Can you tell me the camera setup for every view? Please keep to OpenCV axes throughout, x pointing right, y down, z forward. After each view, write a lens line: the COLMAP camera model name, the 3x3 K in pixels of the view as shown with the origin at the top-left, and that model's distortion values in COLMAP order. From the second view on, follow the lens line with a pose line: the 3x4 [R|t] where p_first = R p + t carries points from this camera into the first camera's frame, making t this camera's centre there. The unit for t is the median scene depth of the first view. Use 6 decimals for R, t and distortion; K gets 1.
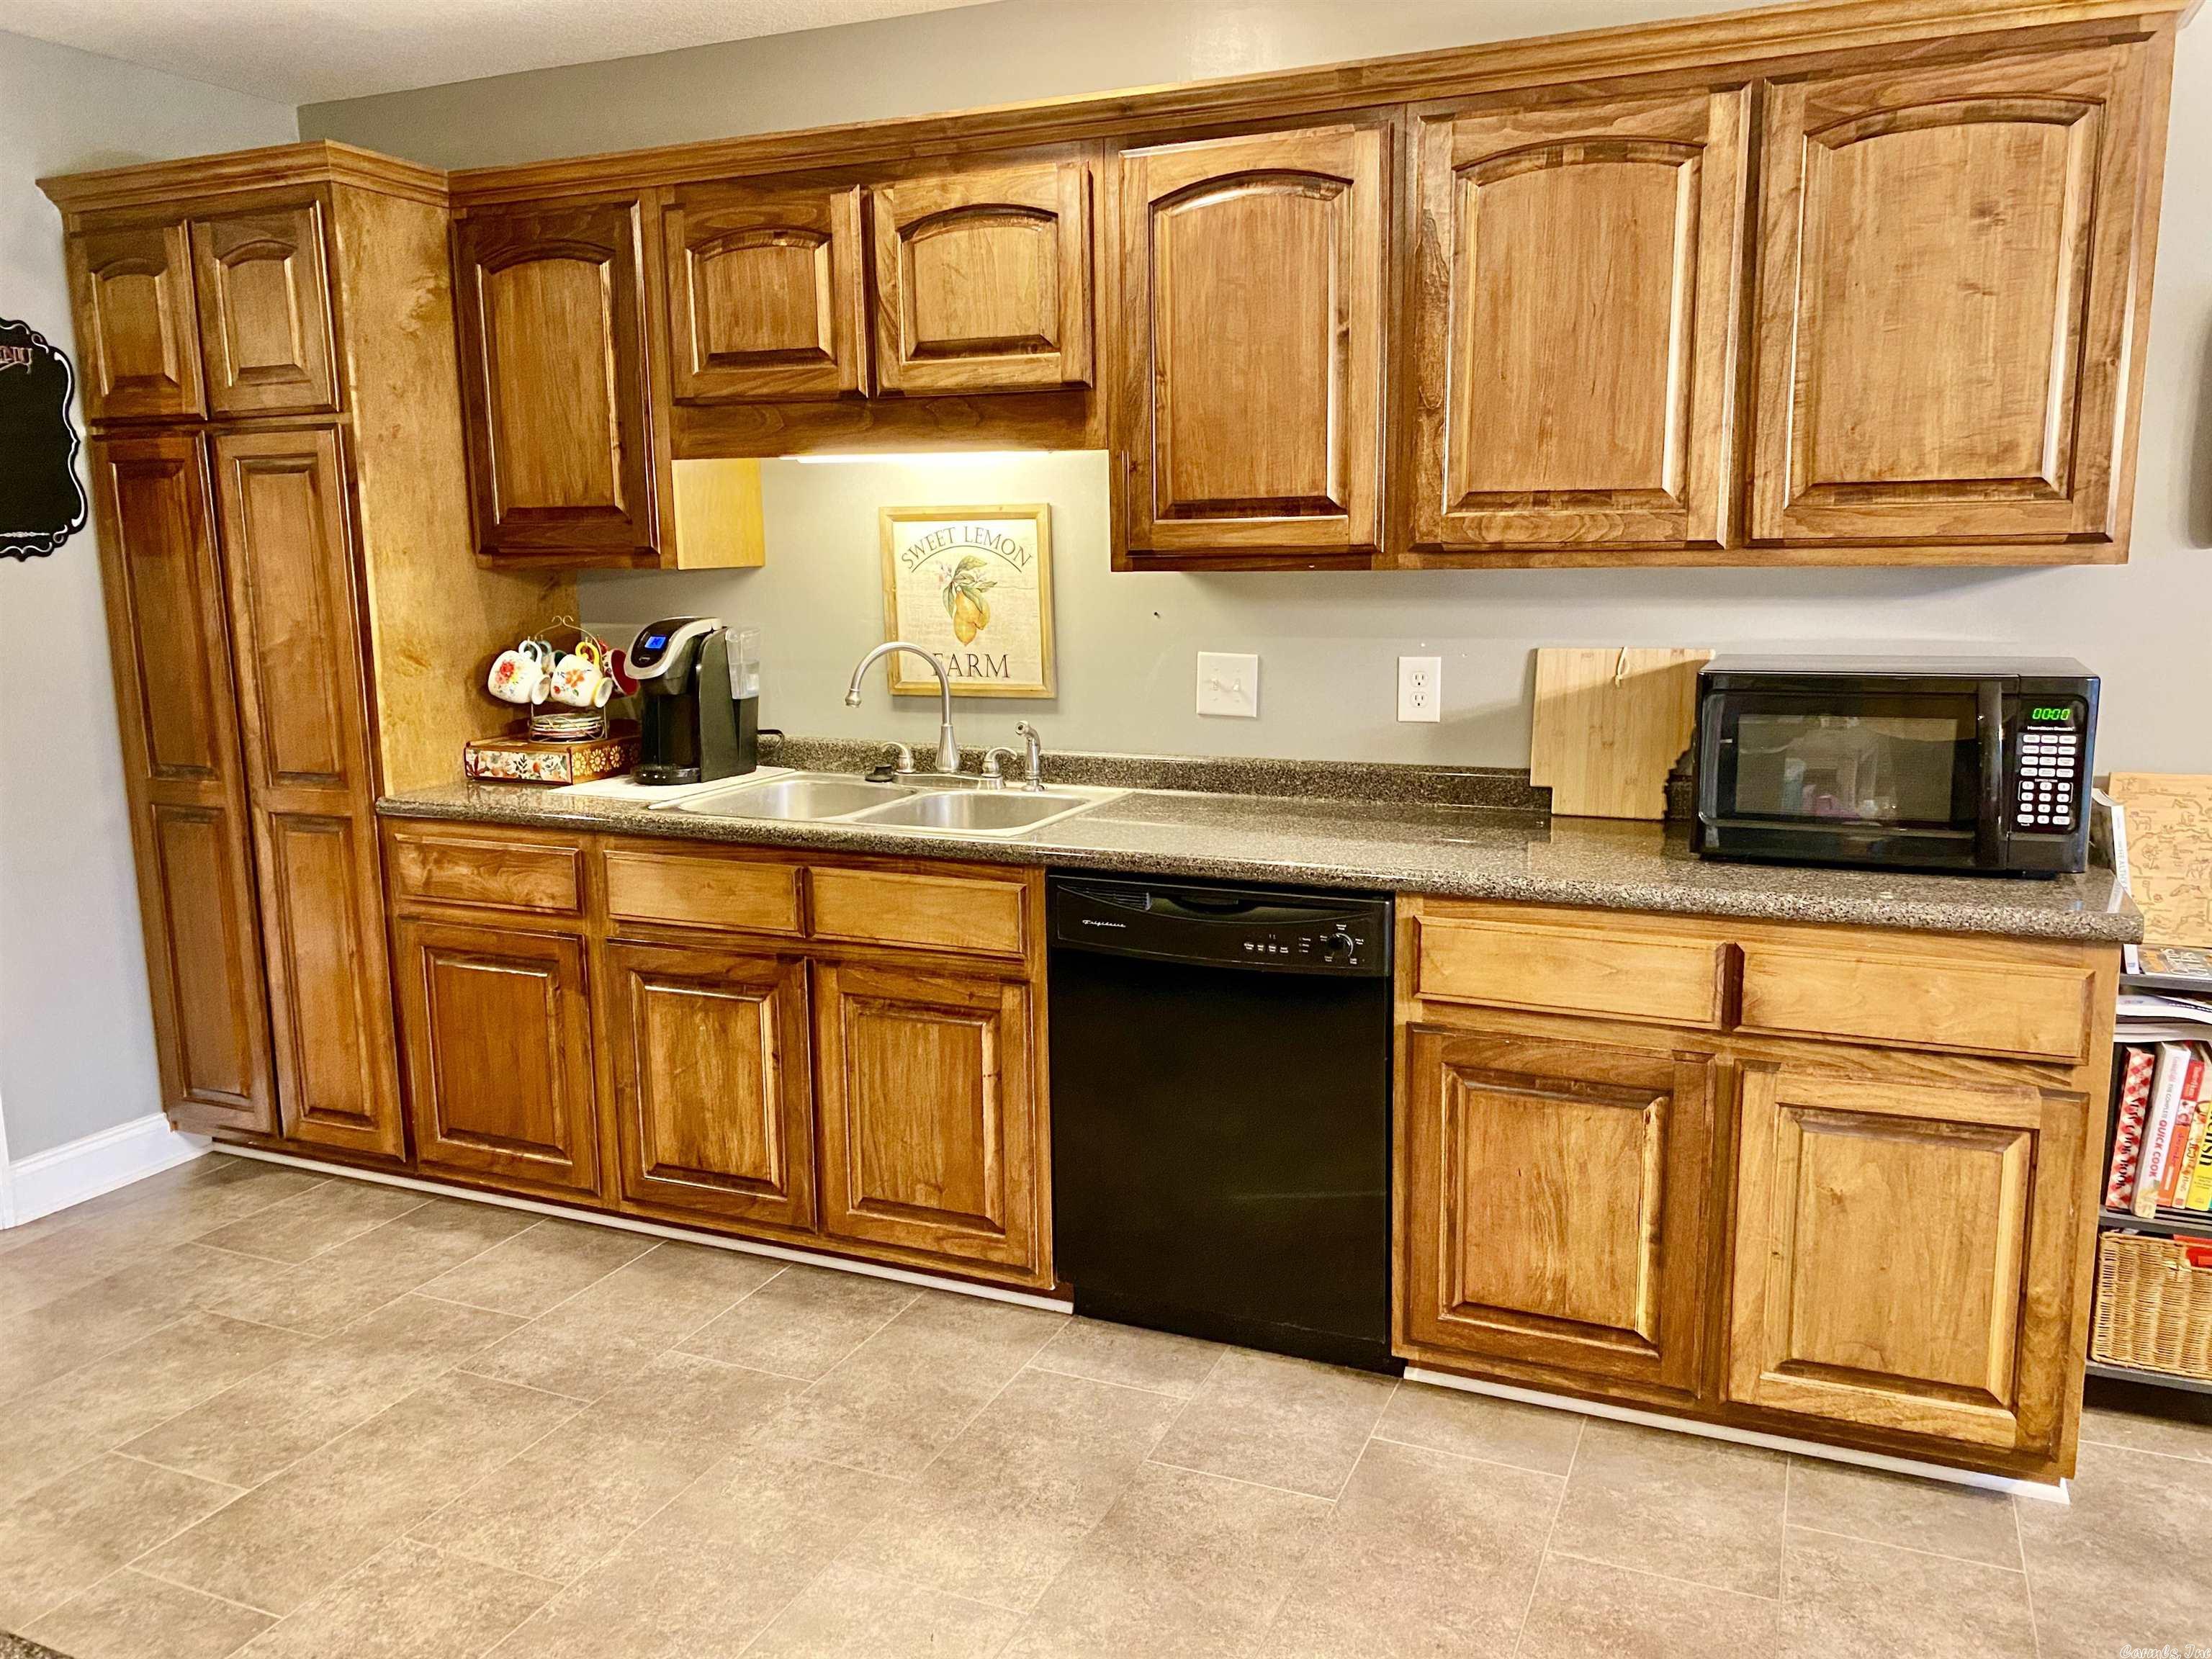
lens RADIAL K [[1691.5, 0, 1102.9], [0, 1691.5, 833.5], [0, 0, 1]] dist [0.058660, -0.052329]
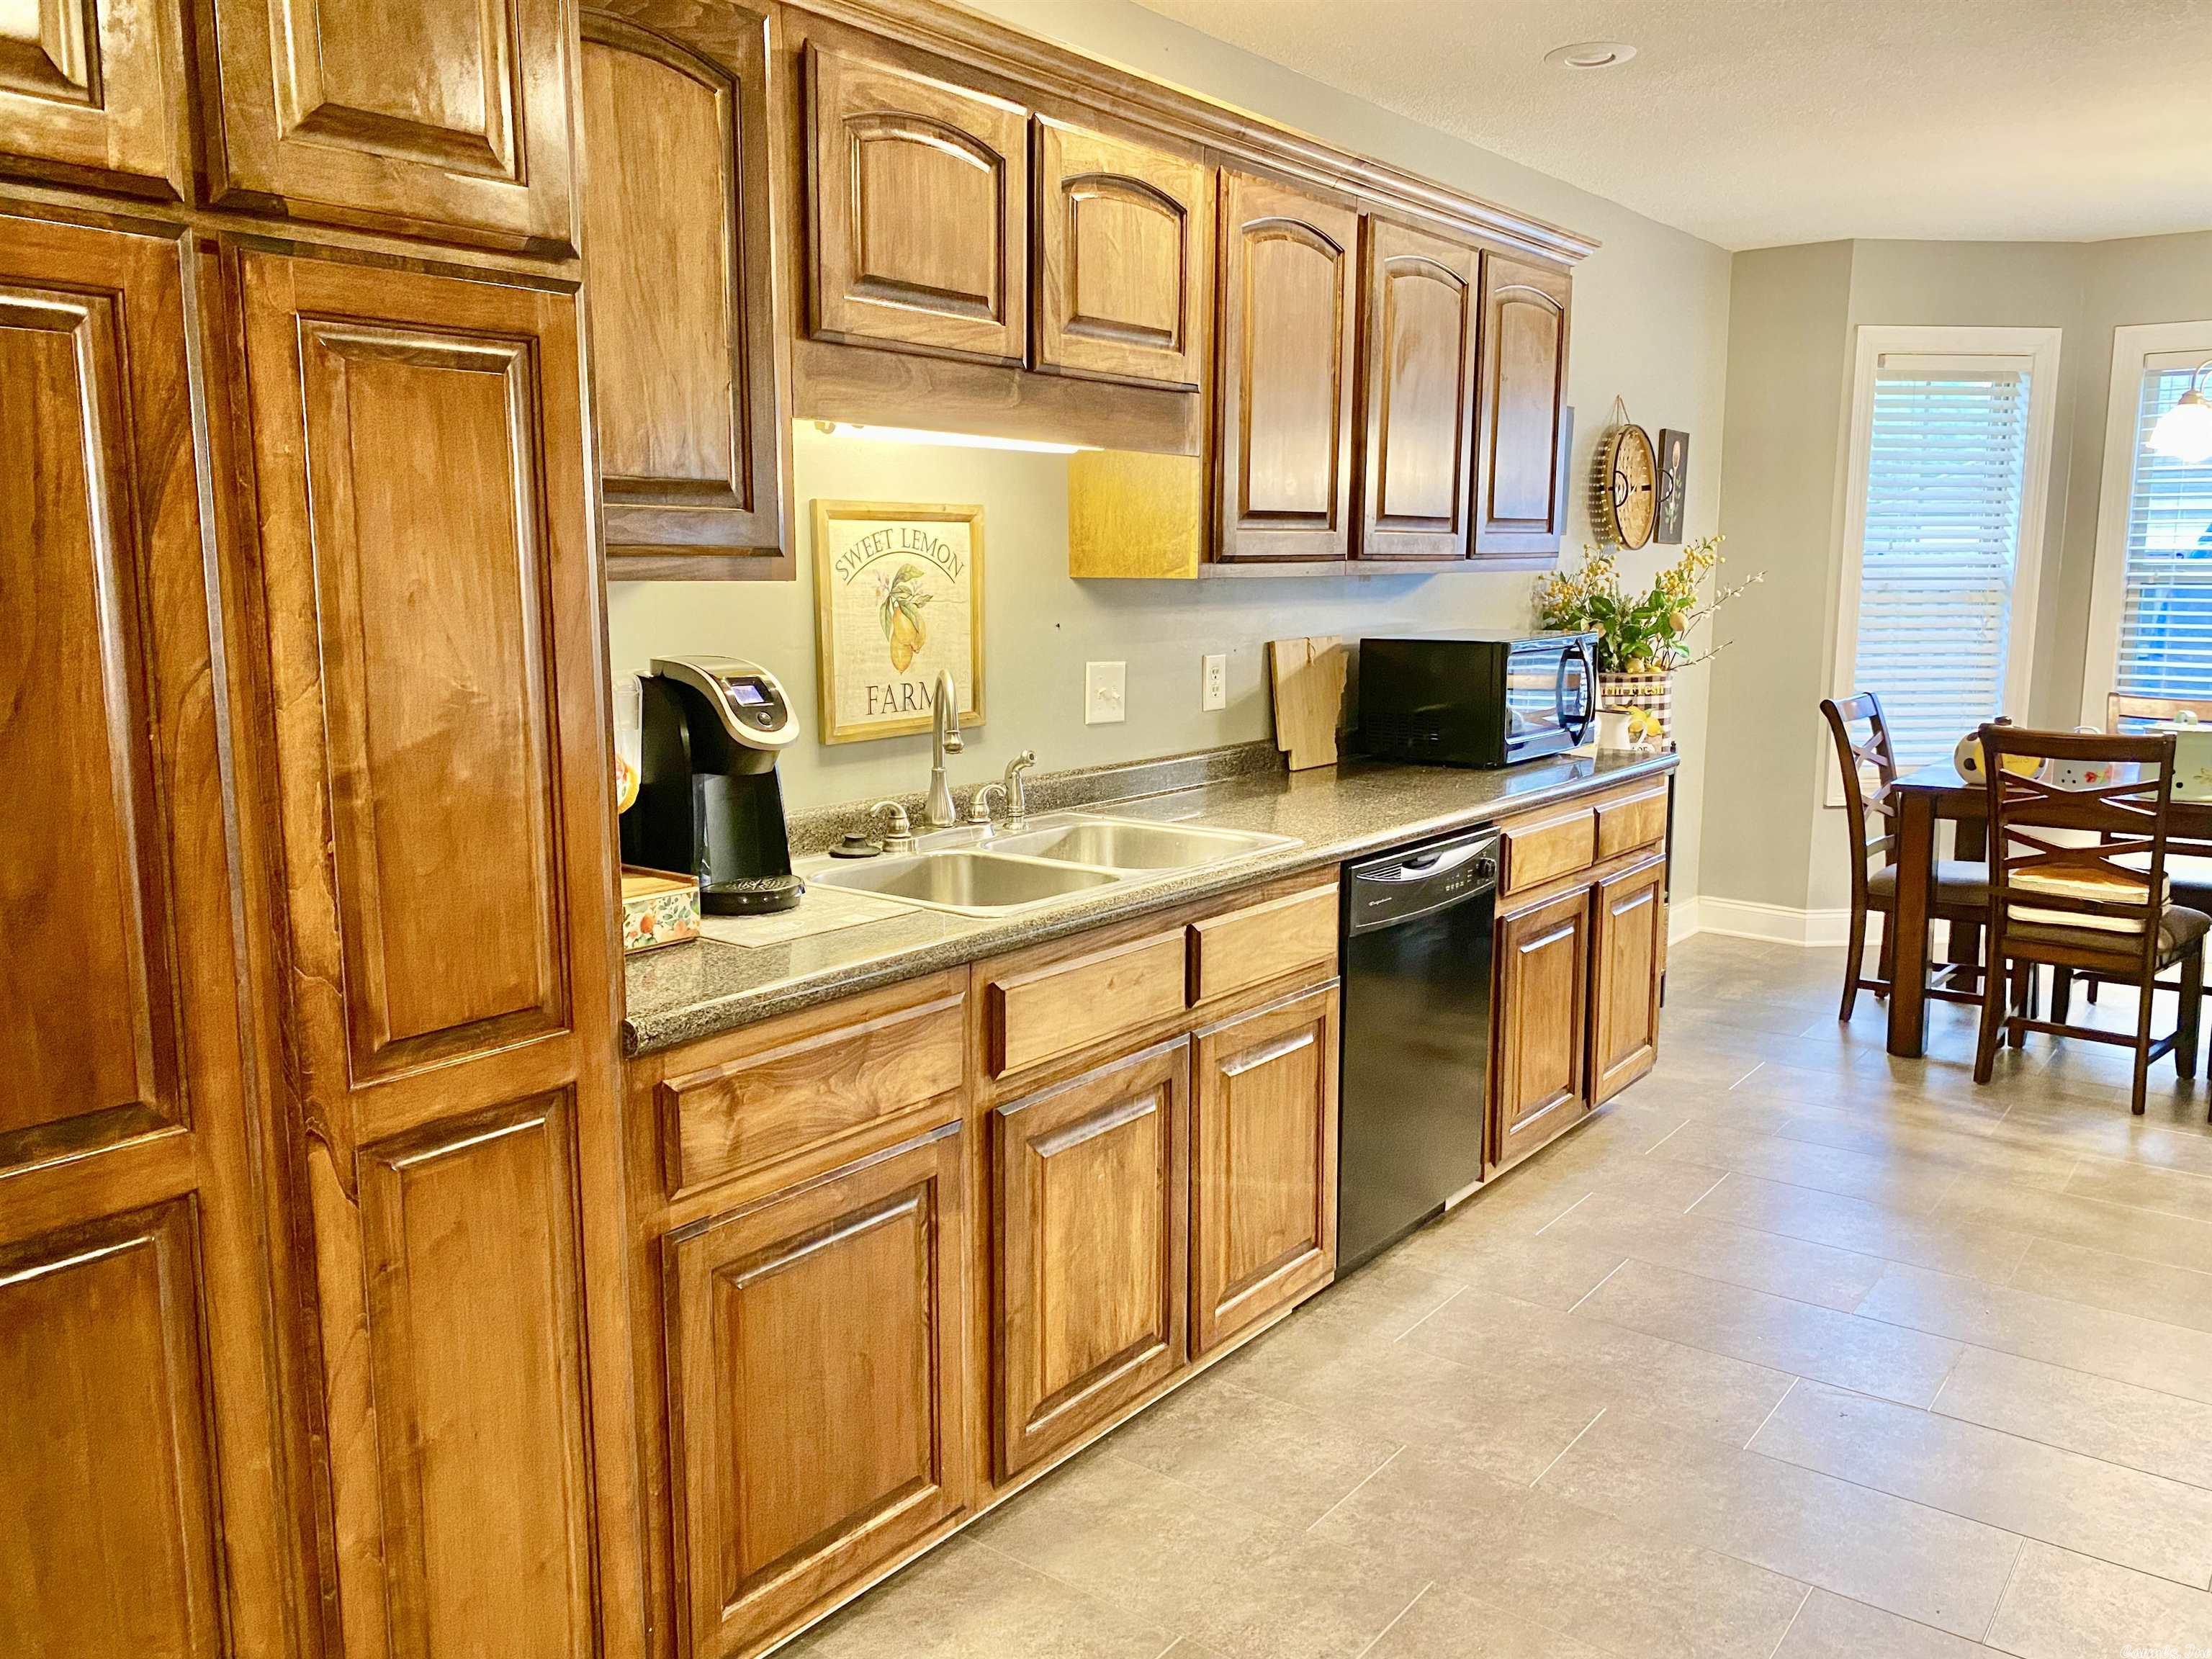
lens RADIAL K [[1691.5, 0, 1095.7], [0, 1691.5, 823.5], [0, 0, 1]] dist [0.058660, -0.052329]
pose [[0.239100, -0.135280, 0.961525, -0.910432], [0.166787, 0.981251, 0.096581, -0.110071], [-0.956563, 0.137278, 0.257180, 0.756084]]
